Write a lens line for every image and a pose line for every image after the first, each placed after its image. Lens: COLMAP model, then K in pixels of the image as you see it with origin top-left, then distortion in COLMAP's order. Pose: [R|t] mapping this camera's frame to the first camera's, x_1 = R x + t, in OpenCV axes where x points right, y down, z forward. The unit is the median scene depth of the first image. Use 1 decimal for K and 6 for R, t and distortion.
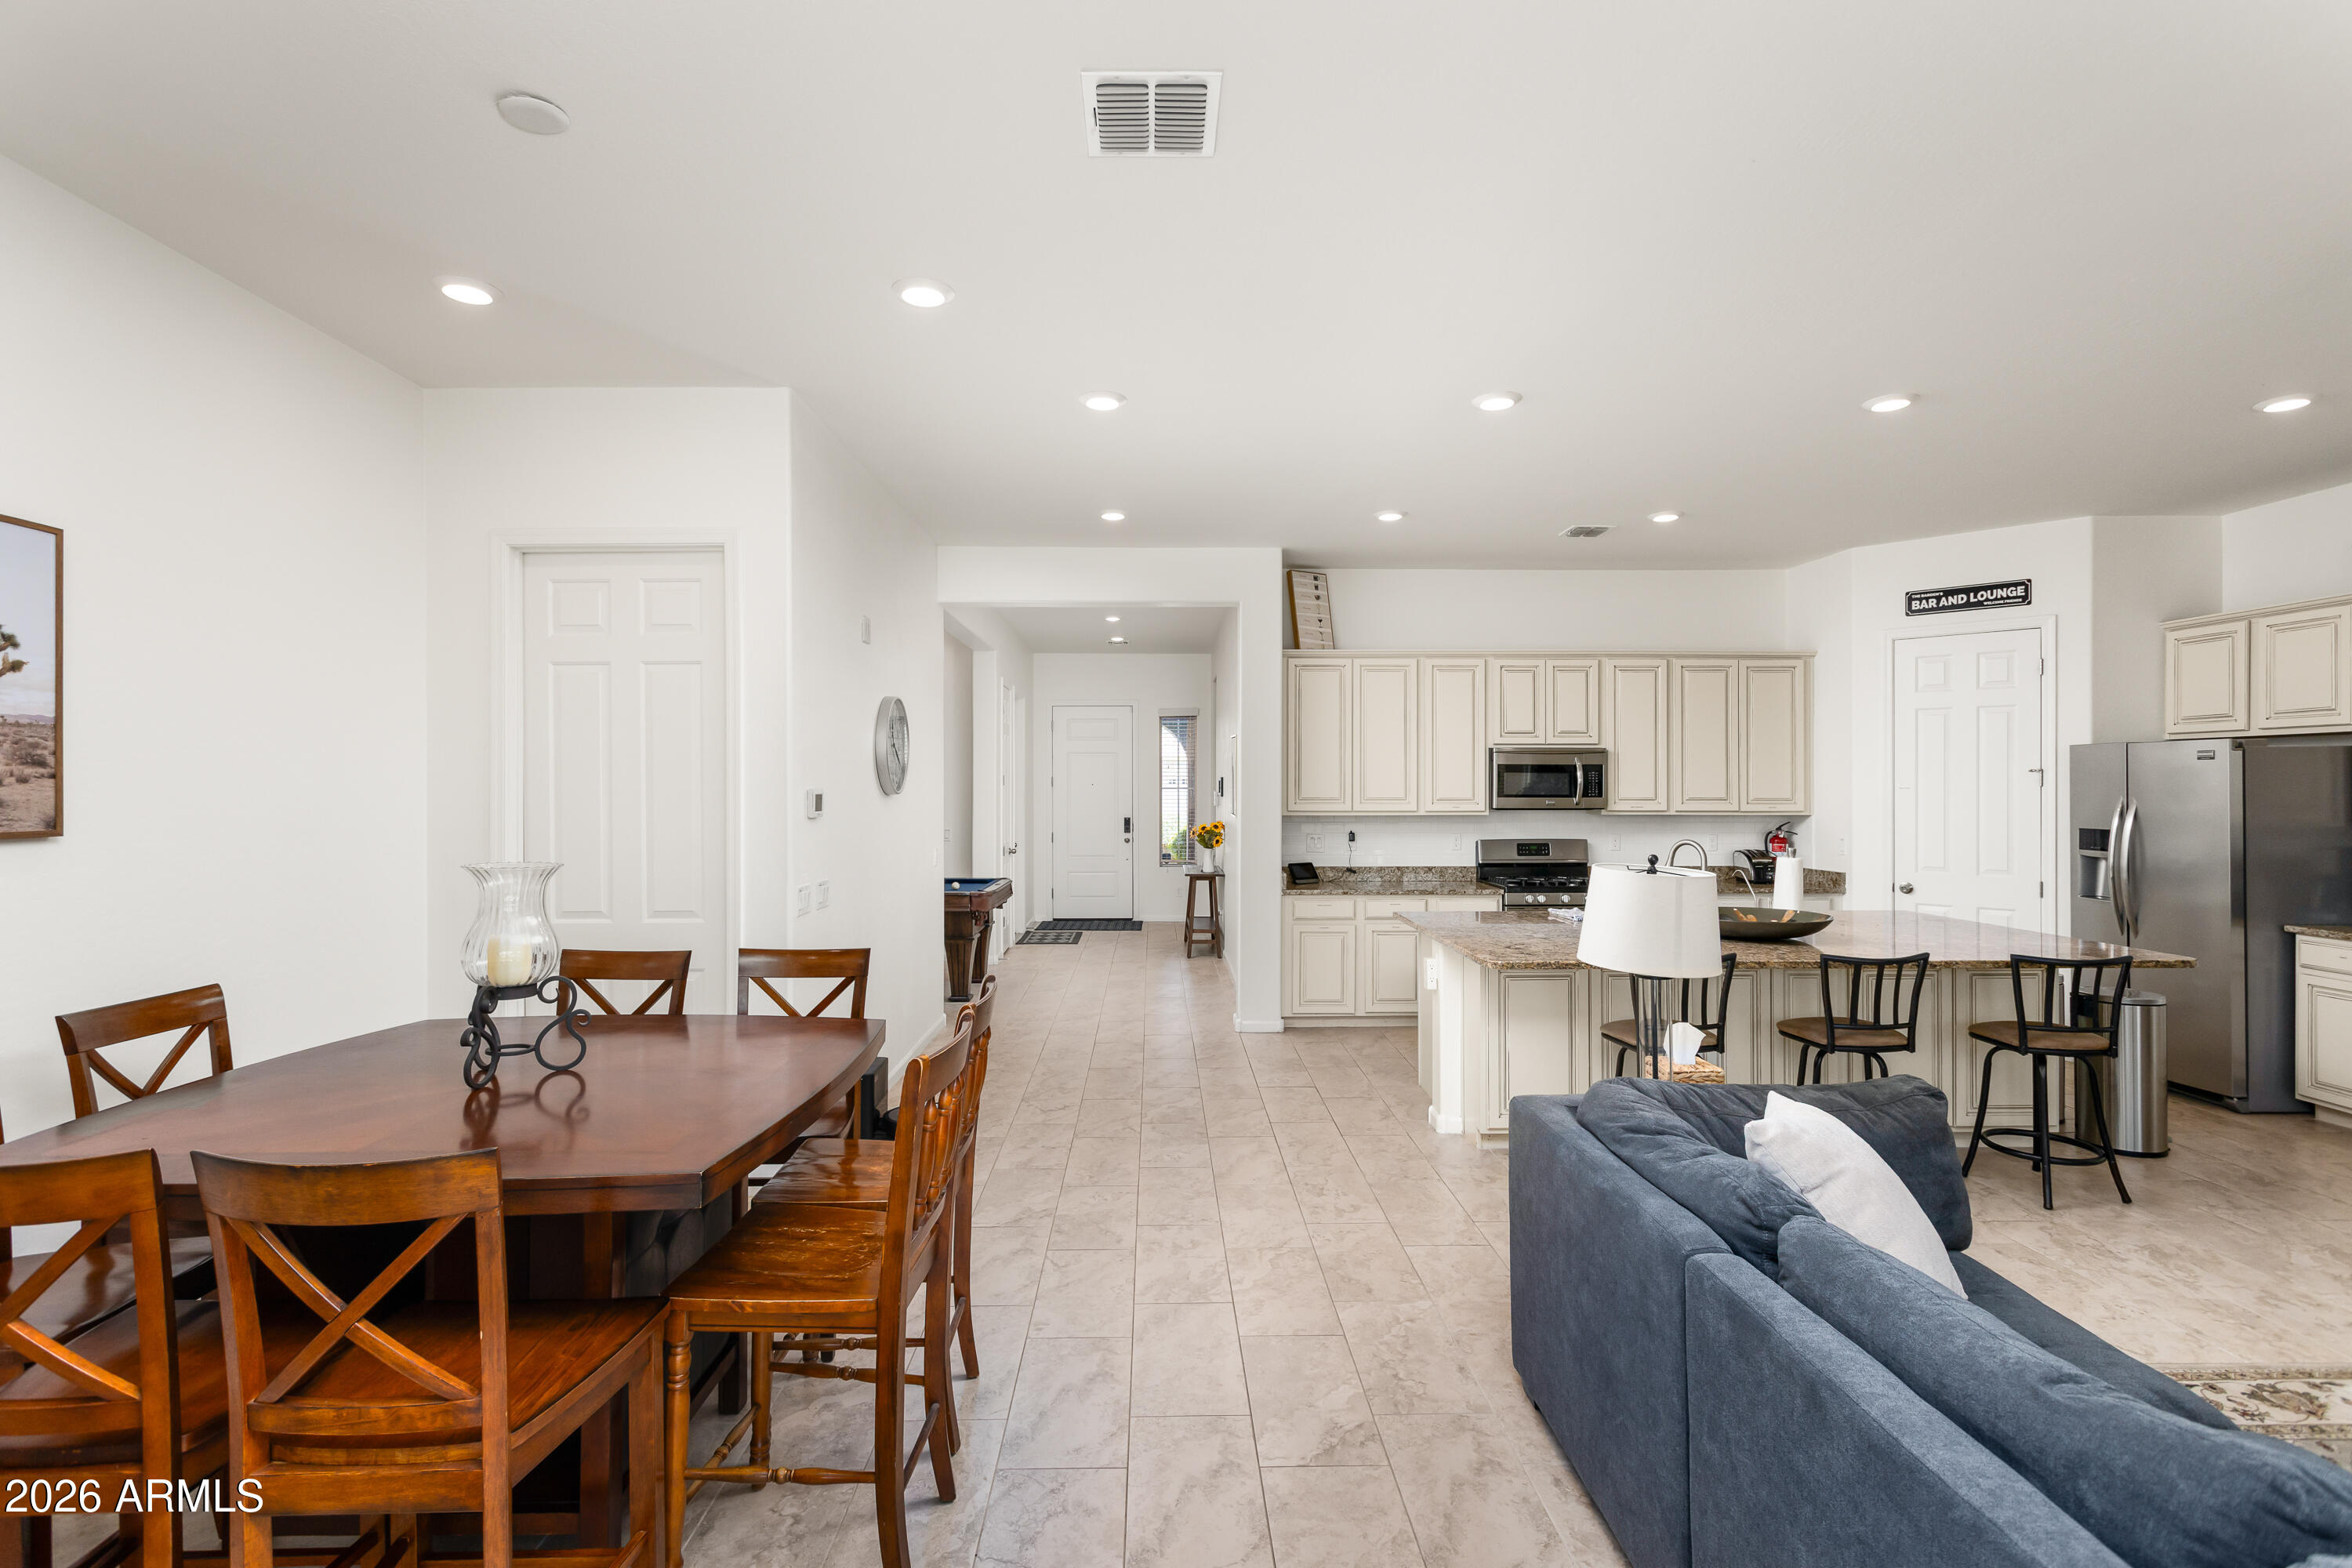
lens RADIAL K [[1133.5, 0, 1175.9], [0, 1133.5, 780.3], [0, 0, 1]] dist [0.008602, 0.000859]
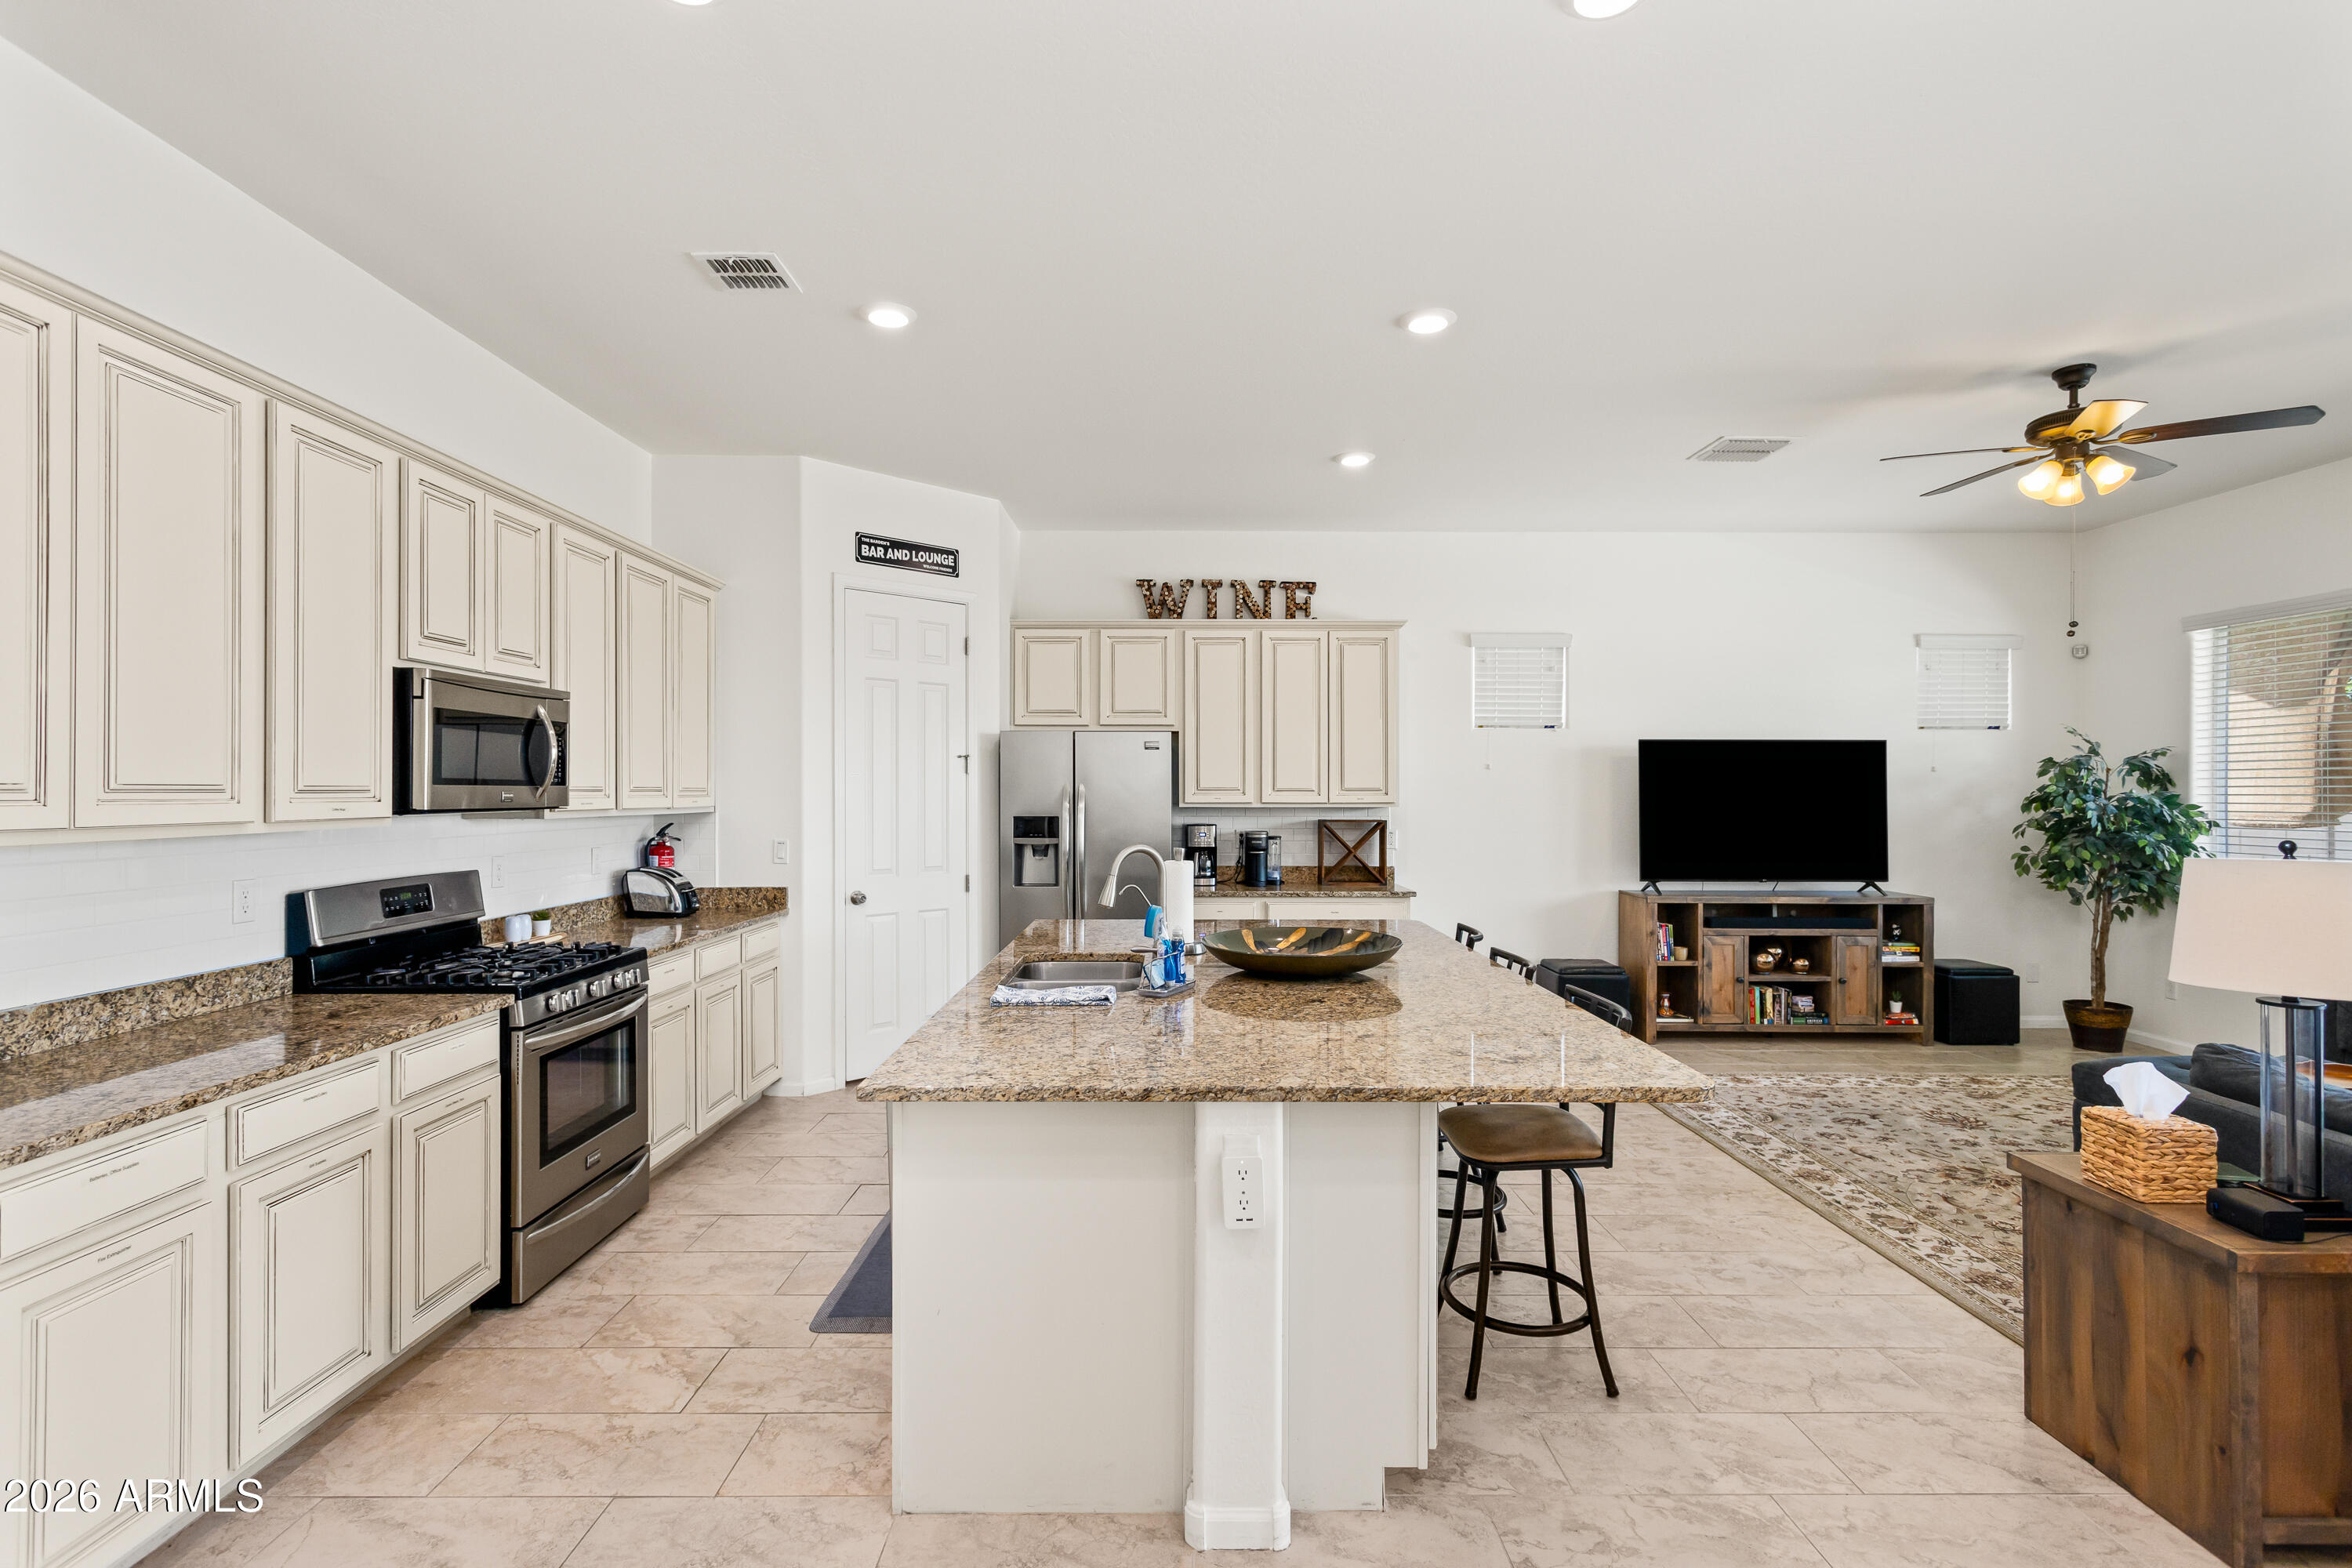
lens RADIAL K [[1103.8, 0, 1170.5], [0, 1103.8, 792.5], [0, 0, 1]] dist [0.005564, 0.000370]
pose [[0.021283, -0.002529, 0.999770, -0.127904], [-0.003703, 0.999990, 0.002608, 0.015735], [-0.999767, -0.003758, 0.021274, 0.705734]]
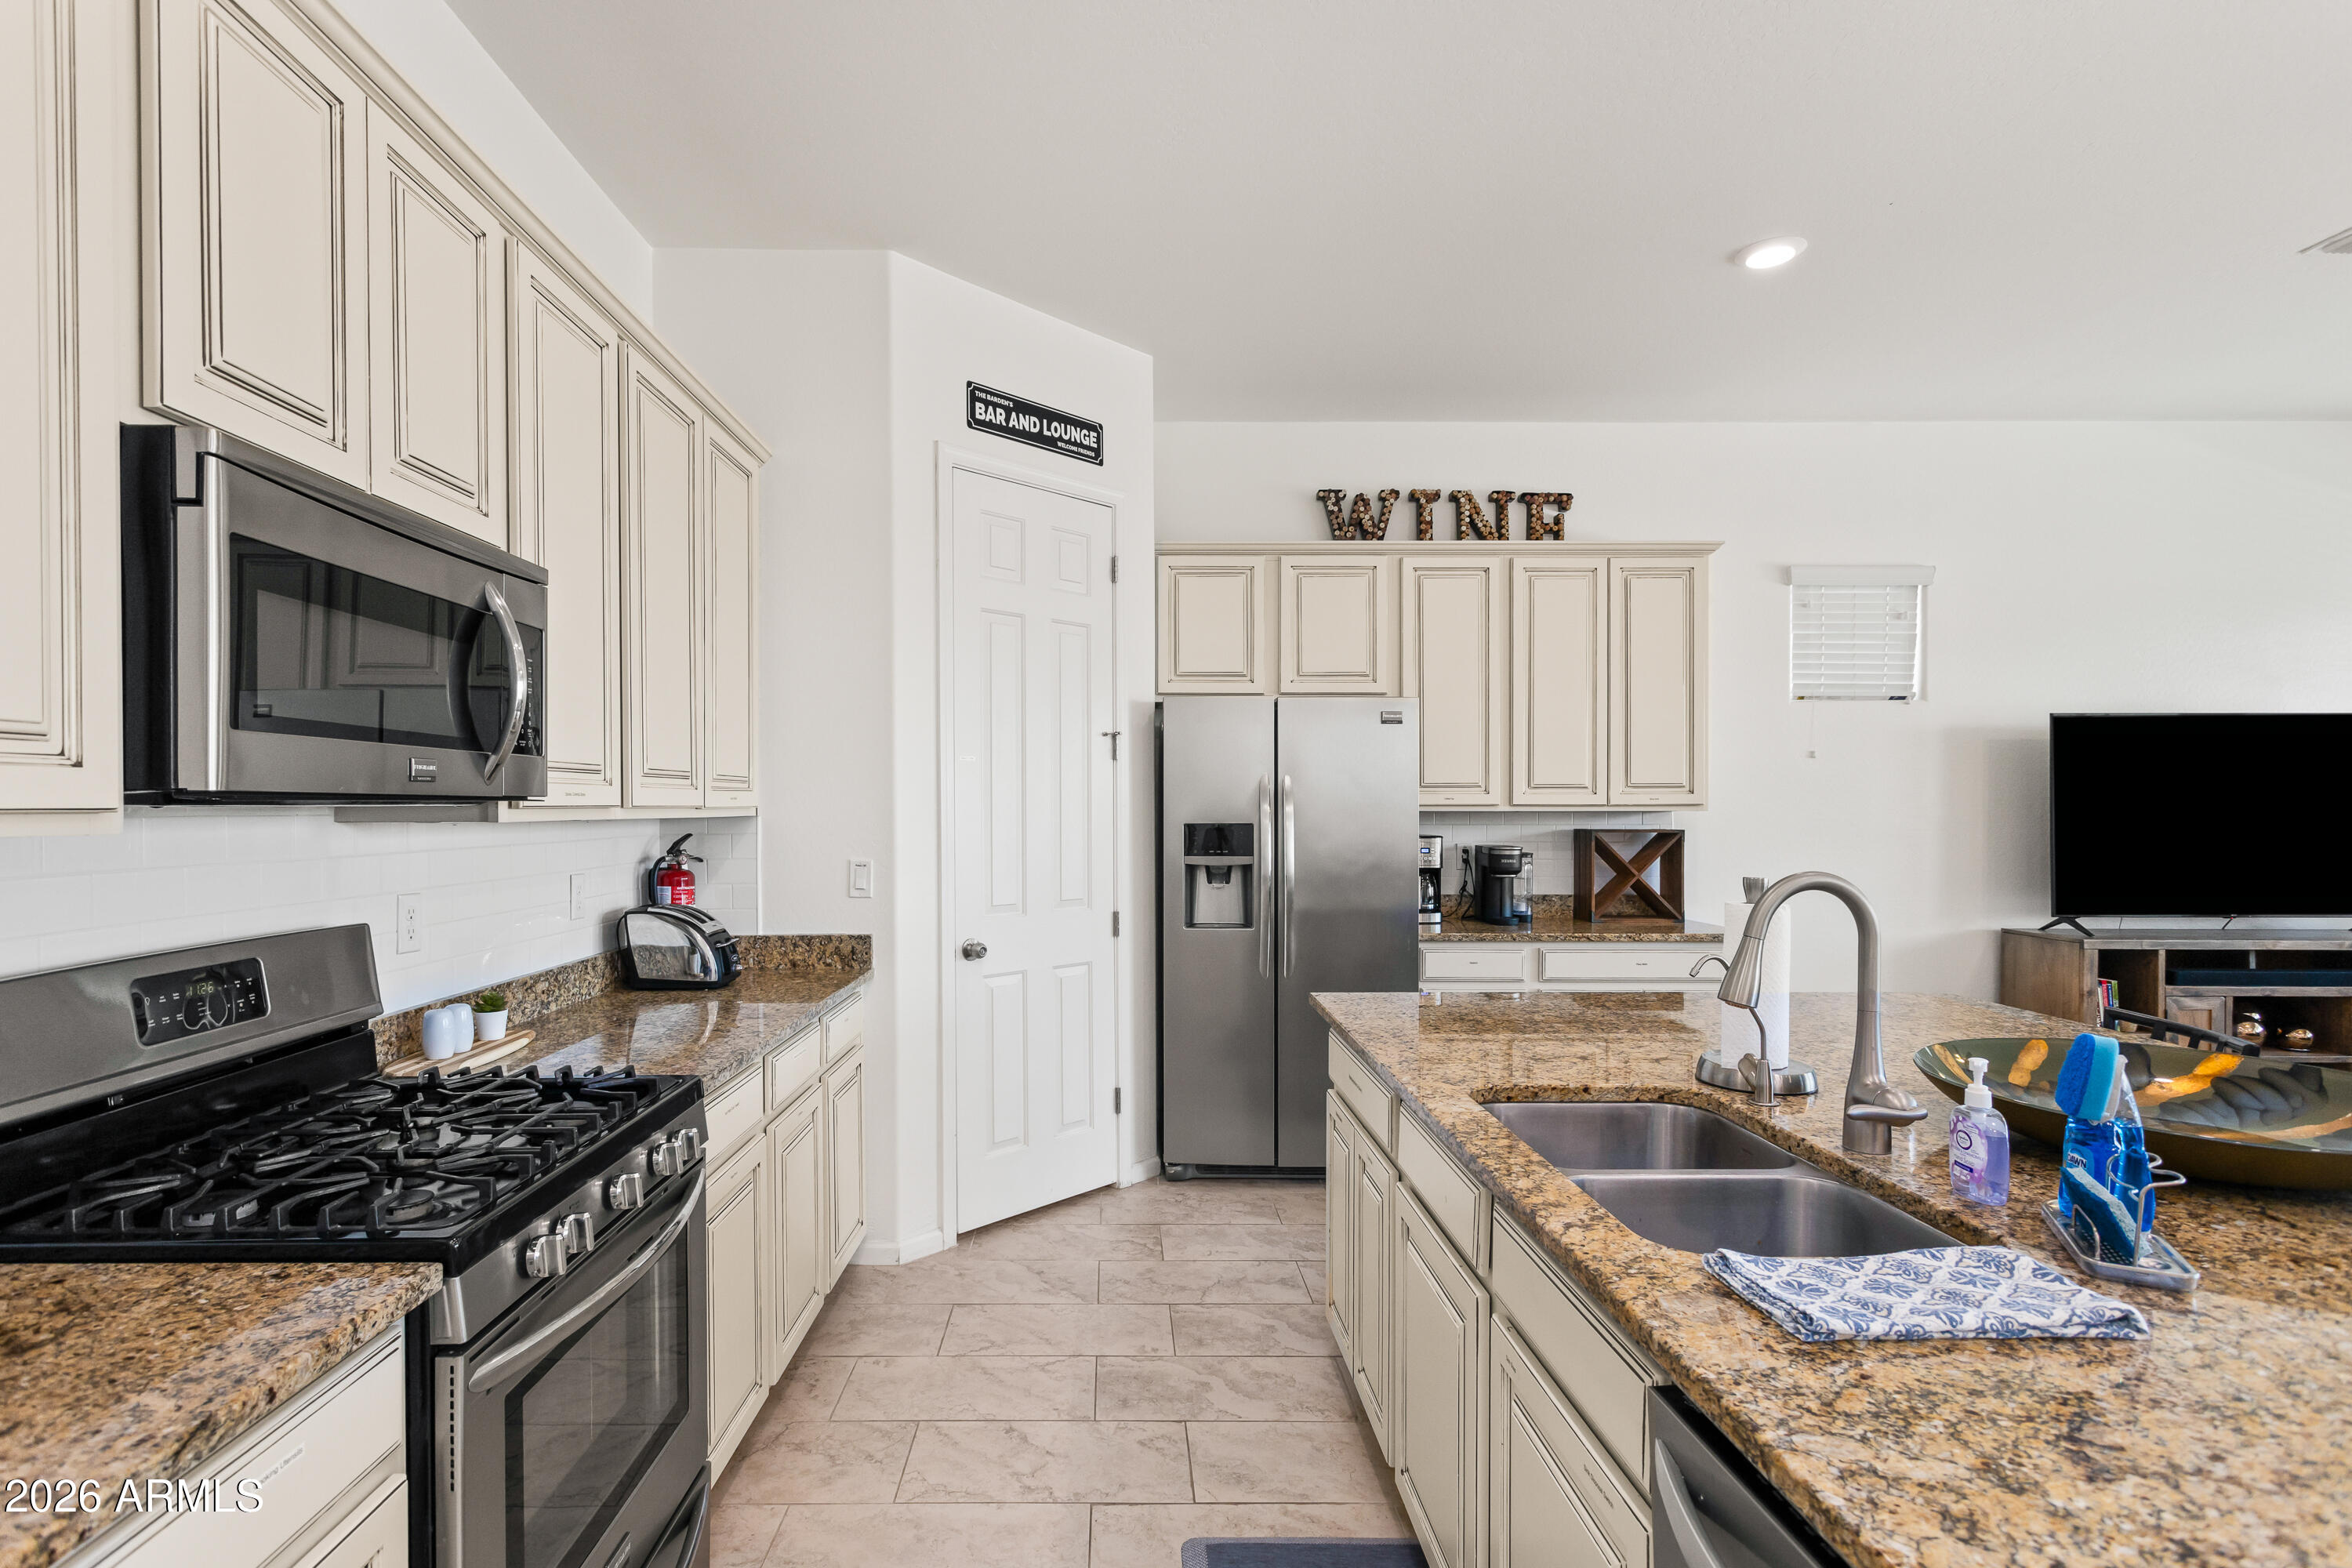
lens RADIAL K [[1133.5, 0, 1117.5], [0, 1133.5, 818.3], [0, 0, 1]] dist [0.008602, 0.000859]
pose [[0.017613, -0.012796, 0.999763, 0.114293], [-0.002473, 0.999914, 0.012841, 0.025616], [-0.999842, -0.002699, 0.017580, 0.856870]]
